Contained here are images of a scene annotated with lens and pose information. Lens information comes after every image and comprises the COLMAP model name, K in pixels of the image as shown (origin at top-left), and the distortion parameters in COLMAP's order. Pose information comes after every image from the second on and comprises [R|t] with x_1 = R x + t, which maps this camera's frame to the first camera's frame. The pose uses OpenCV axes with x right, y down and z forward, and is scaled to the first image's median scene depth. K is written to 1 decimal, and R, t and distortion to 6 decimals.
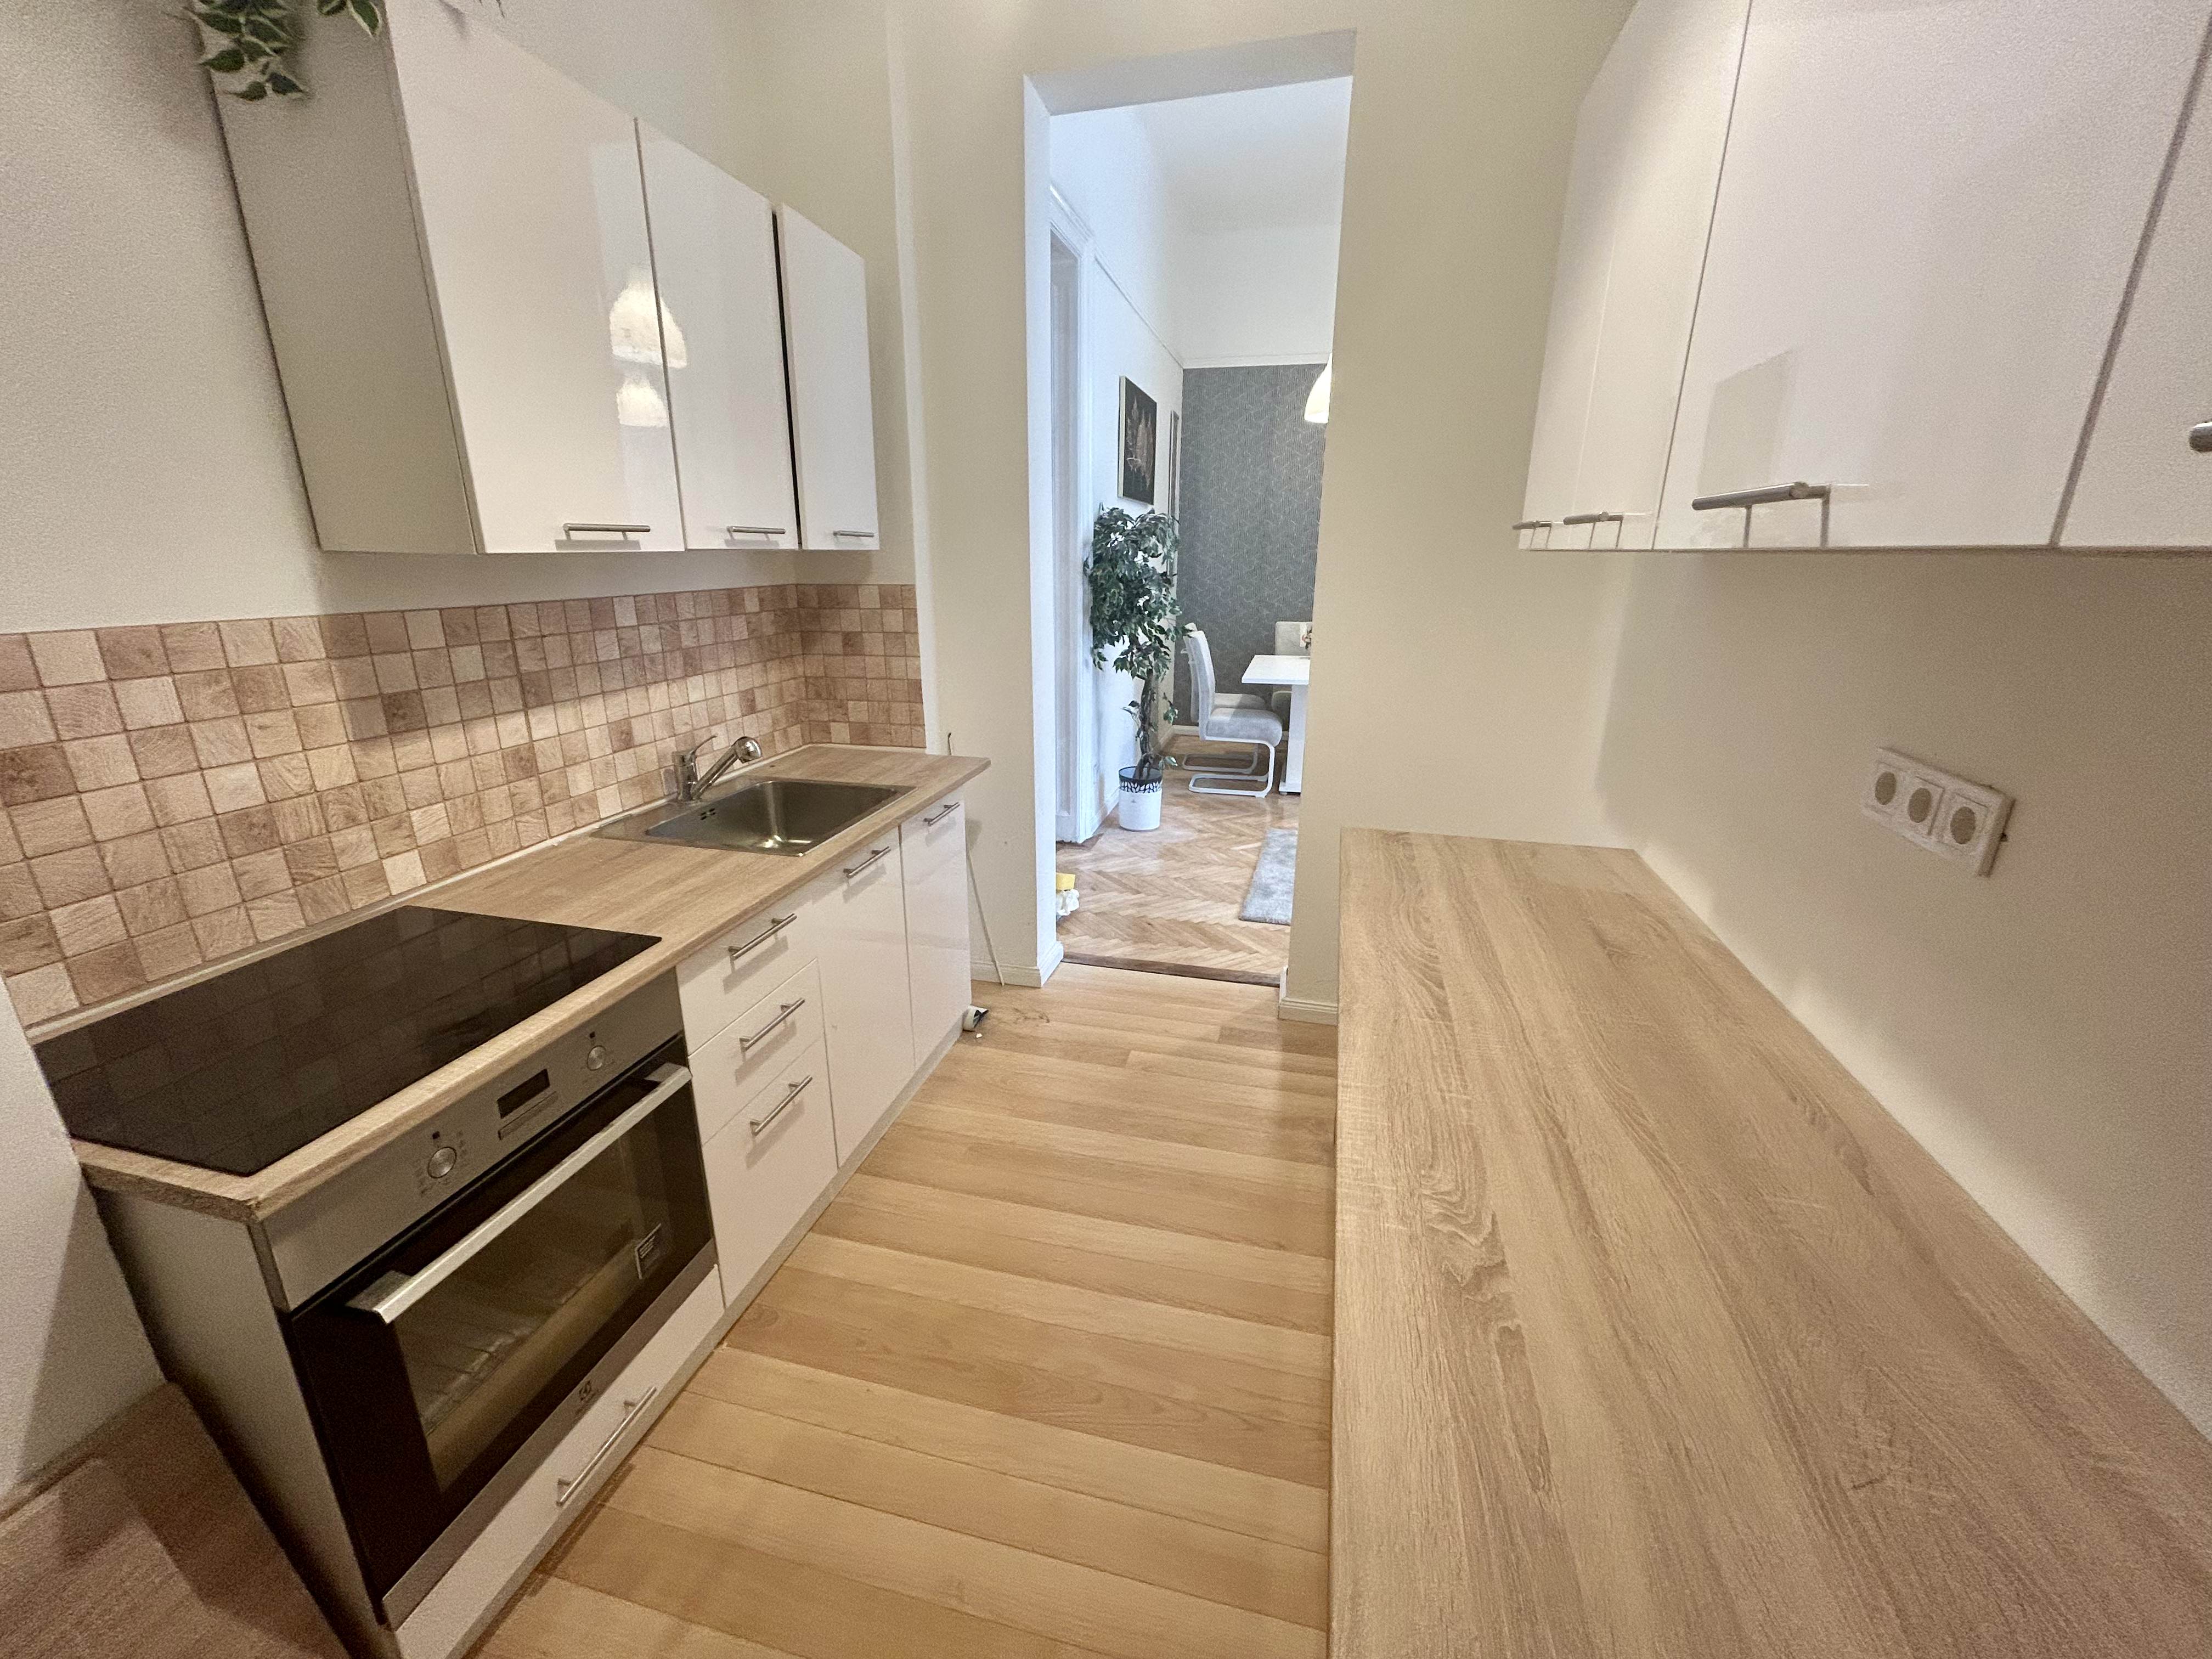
lens RADIAL K [[894.3, 0, 1093.5], [0, 894.3, 830.4], [0, 0, 1]] dist [-0.005207, 0.002960]
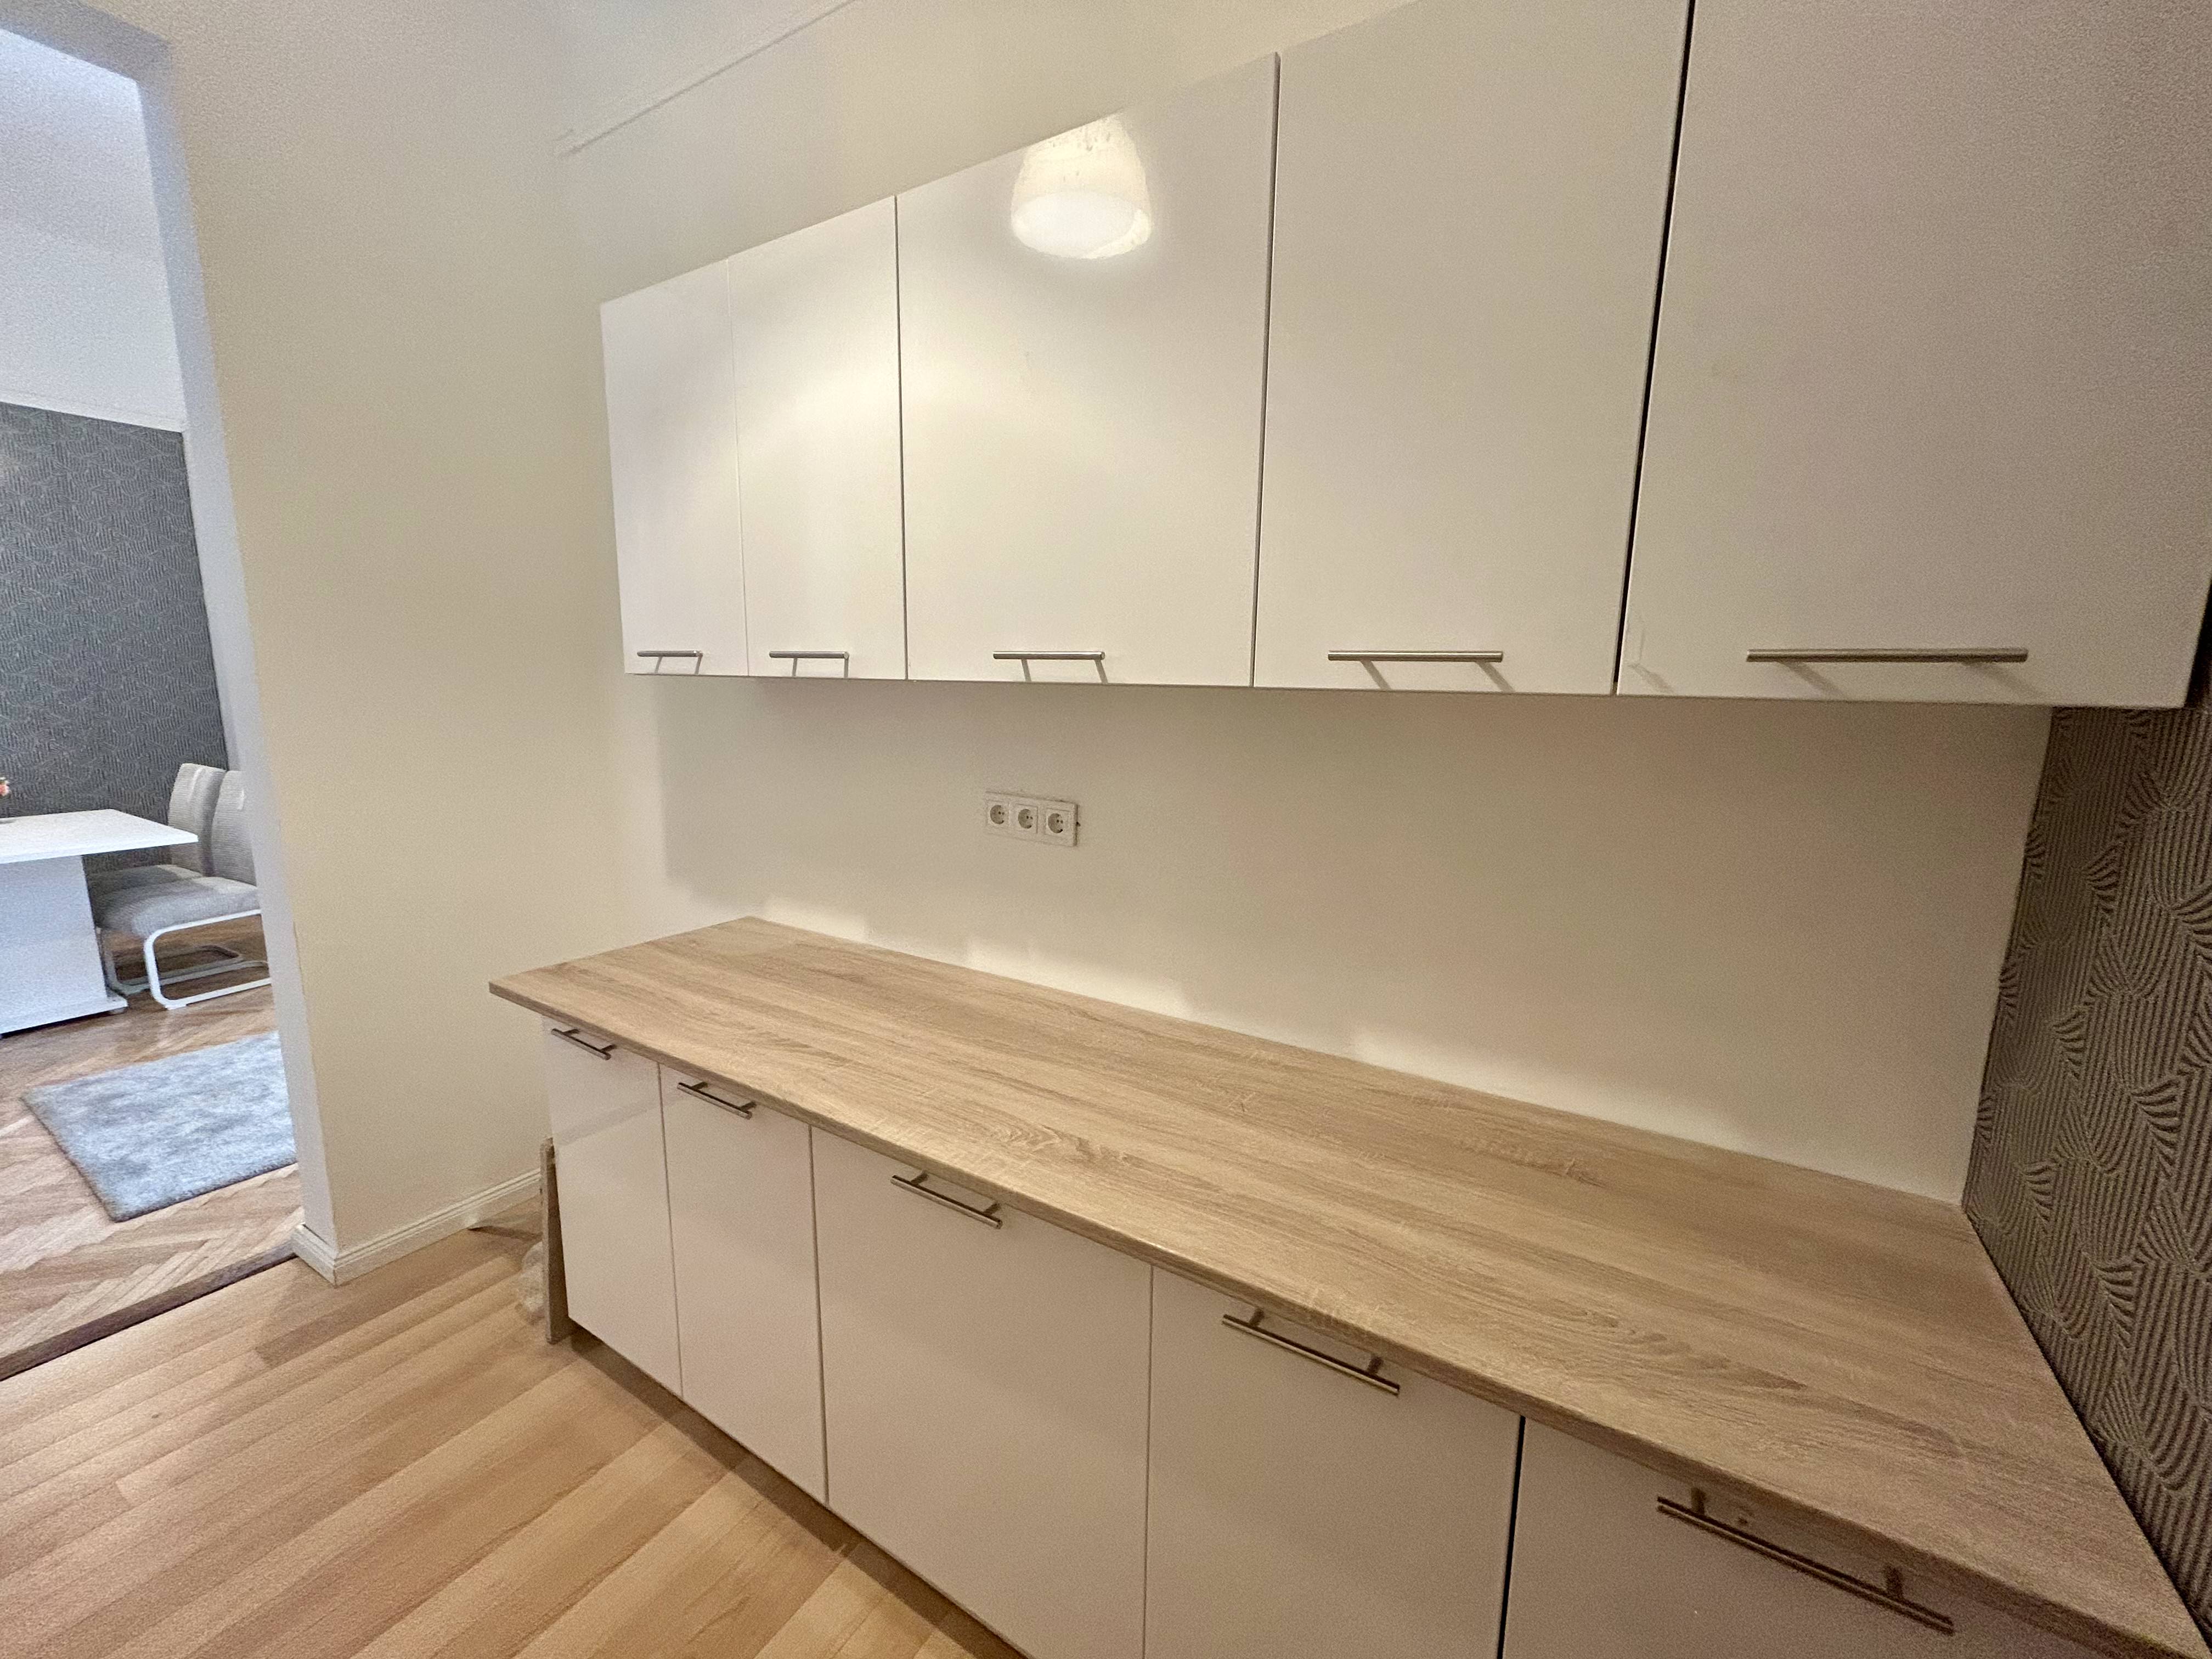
lens RADIAL K [[894.3, 0, 1106.6], [0, 894.3, 823.3], [0, 0, 1]] dist [-0.005207, 0.002960]
pose [[0.295107, -0.153810, 0.943003, -0.407911], [0.273124, 0.959355, 0.071005, -0.058431], [-0.915595, 0.236603, 0.325122, 0.155723]]
